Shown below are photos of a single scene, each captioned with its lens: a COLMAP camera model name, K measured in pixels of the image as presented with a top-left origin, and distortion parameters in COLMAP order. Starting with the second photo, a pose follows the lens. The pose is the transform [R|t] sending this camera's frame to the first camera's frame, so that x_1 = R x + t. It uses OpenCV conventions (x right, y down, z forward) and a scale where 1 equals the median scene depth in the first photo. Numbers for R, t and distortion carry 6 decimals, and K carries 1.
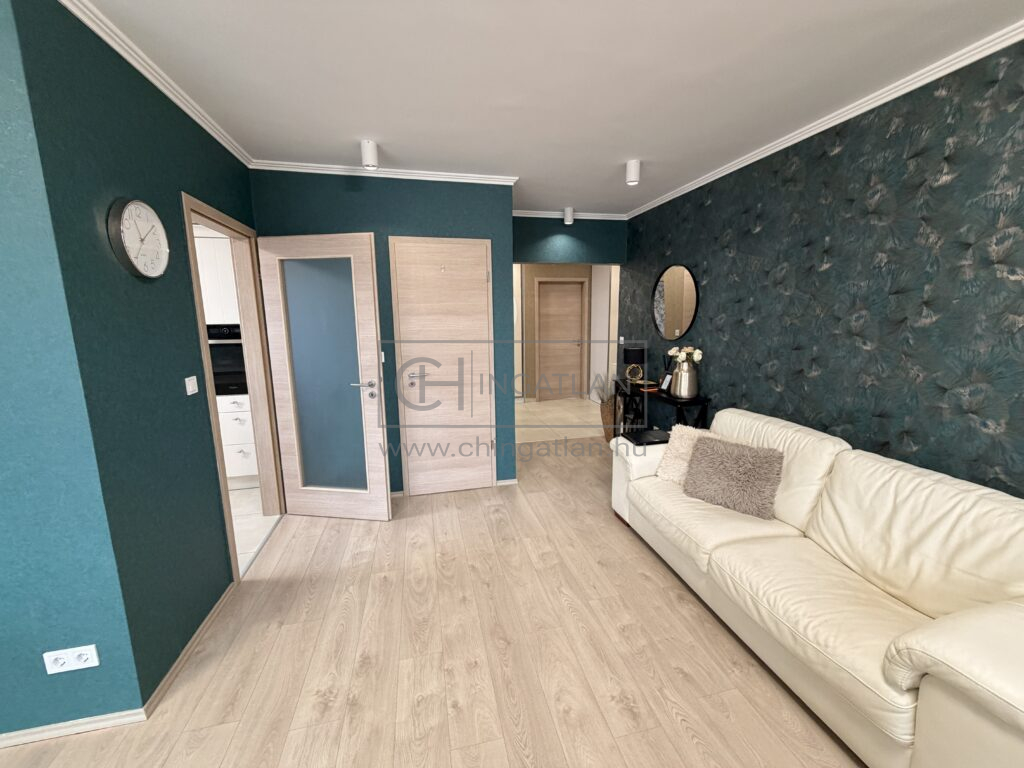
lens RADIAL K [[413.1, 0, 512.9], [0, 413.1, 384.5], [0, 0, 1]] dist [0.000614, 0.000054]
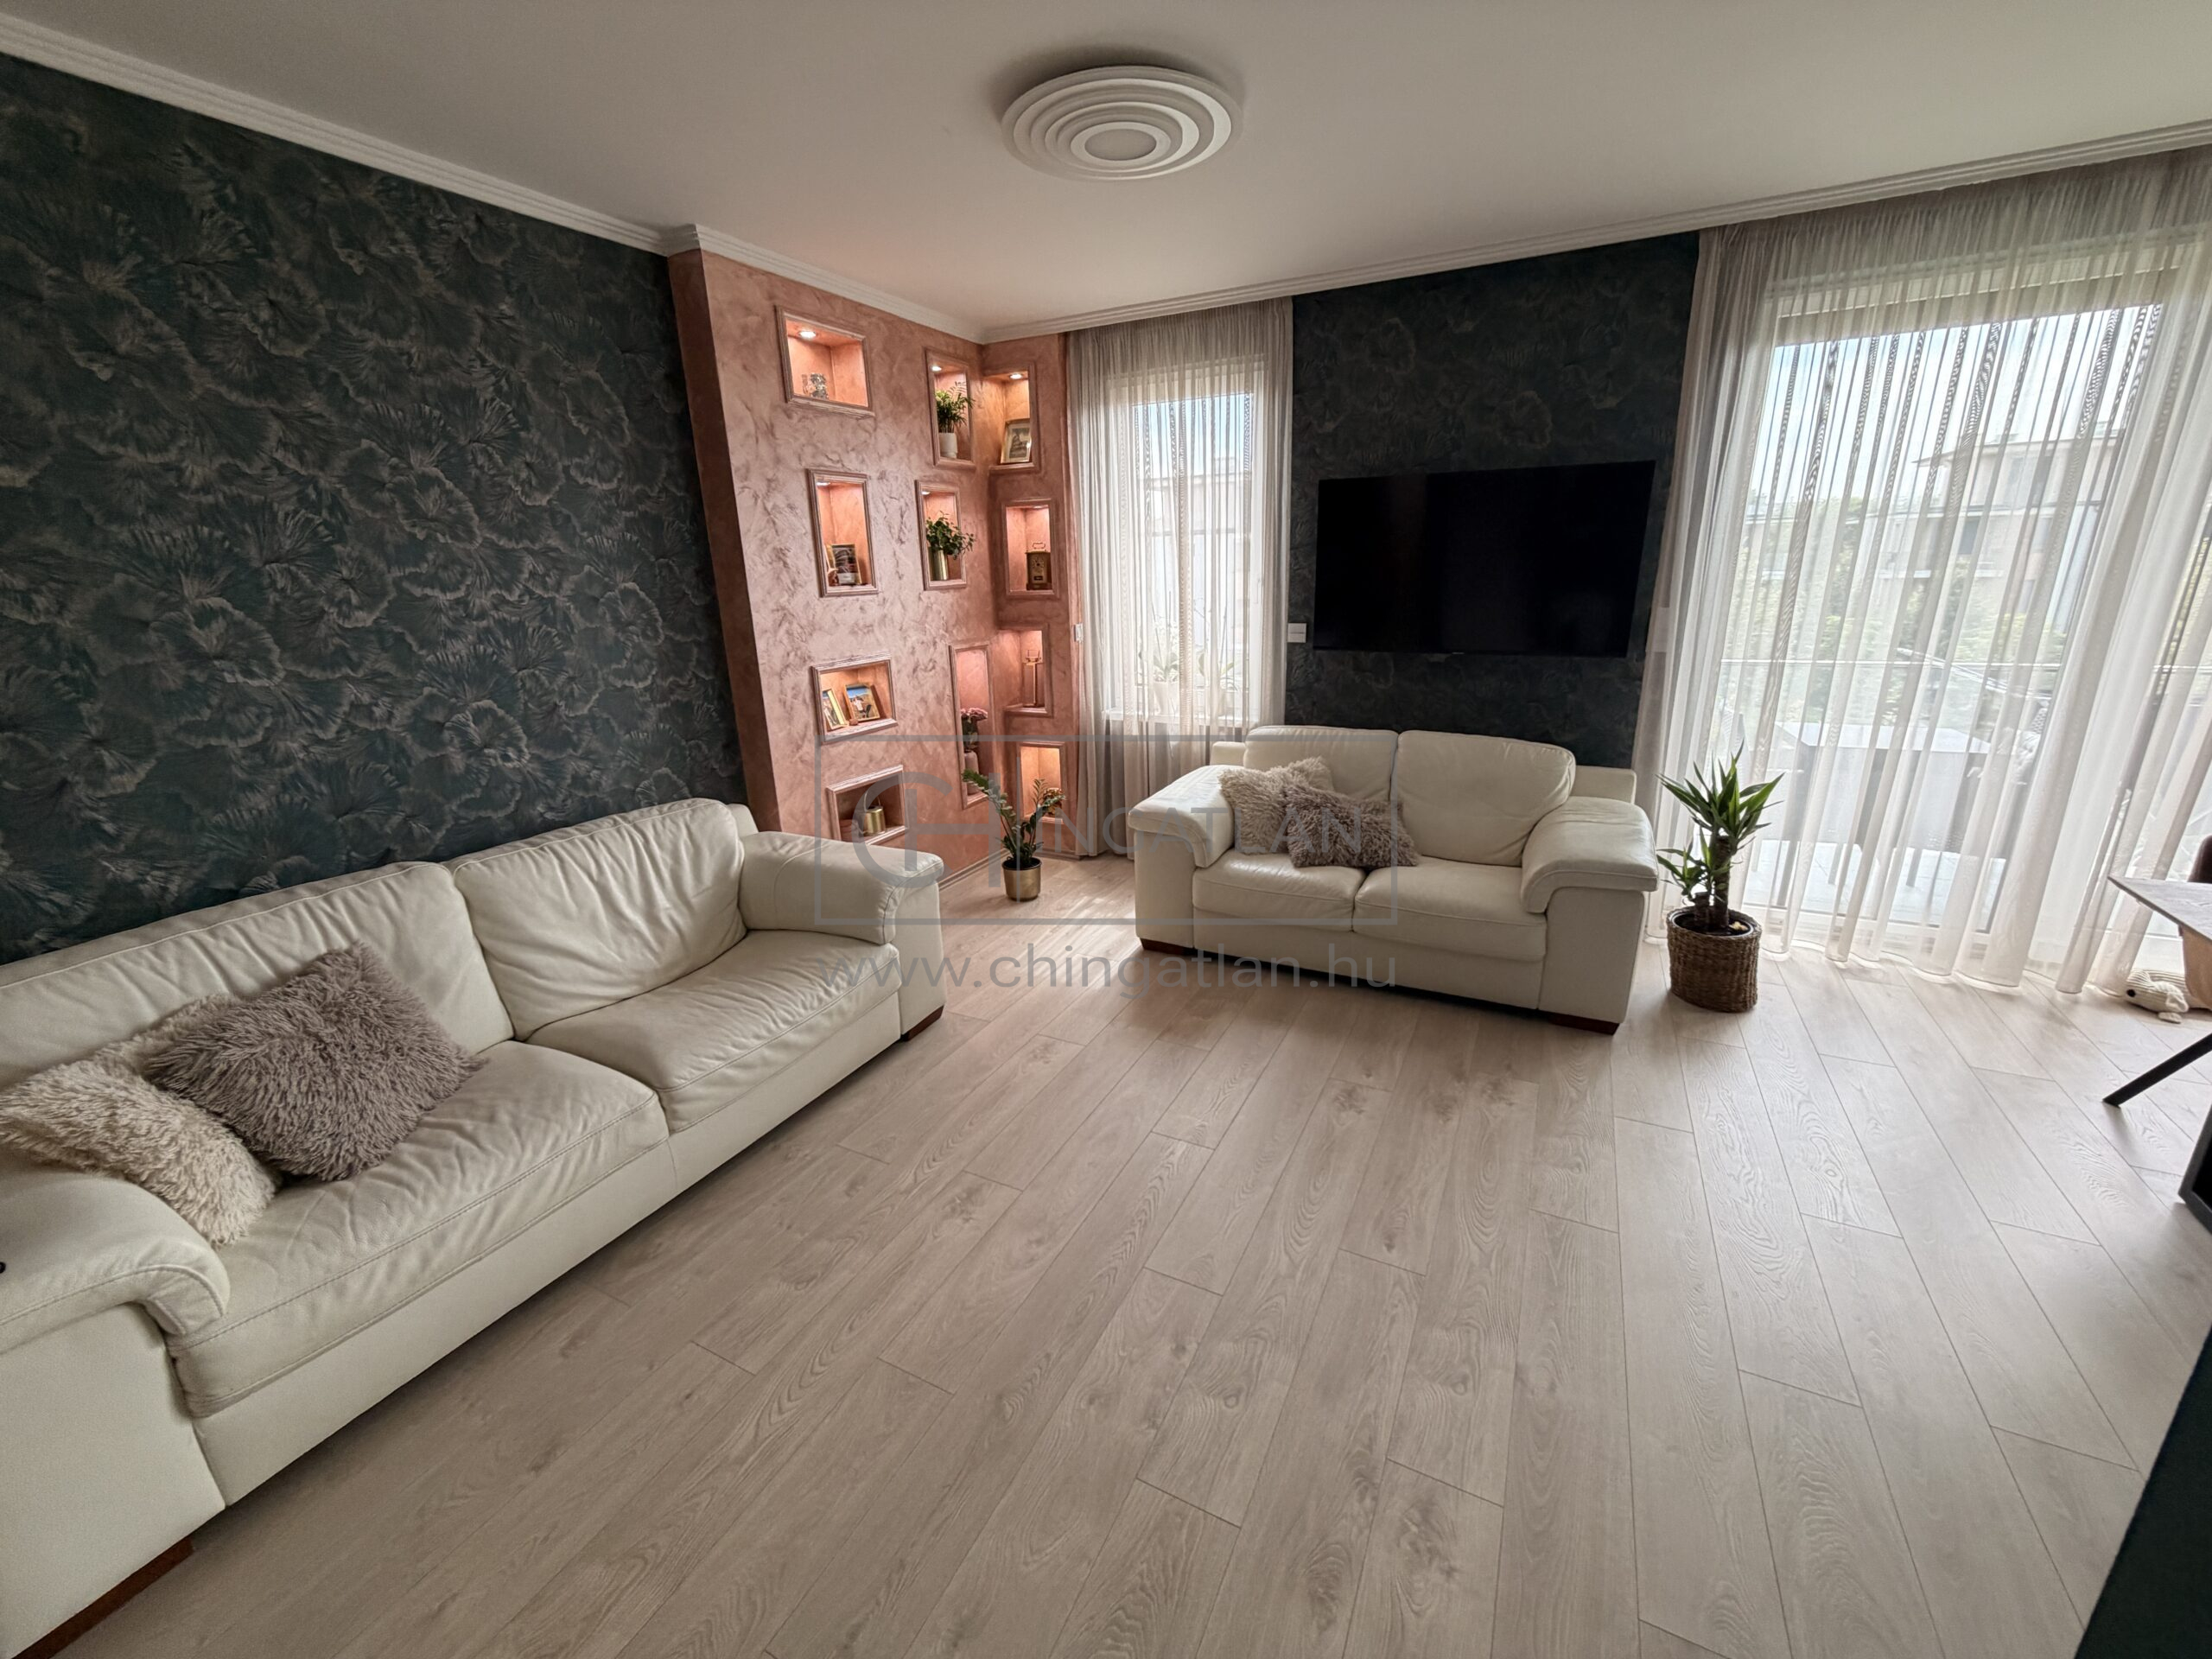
lens RADIAL K [[892.3, 0, 1108.7], [0, 892.3, 831.4], [0, 0, 1]] dist [0.000614, 0.000054]
pose [[-0.766973, -0.154396, 0.622827, -0.648355], [0.141736, 0.905884, 0.399104, -0.264462], [-0.625830, 0.394380, -0.672905, 1.504680]]
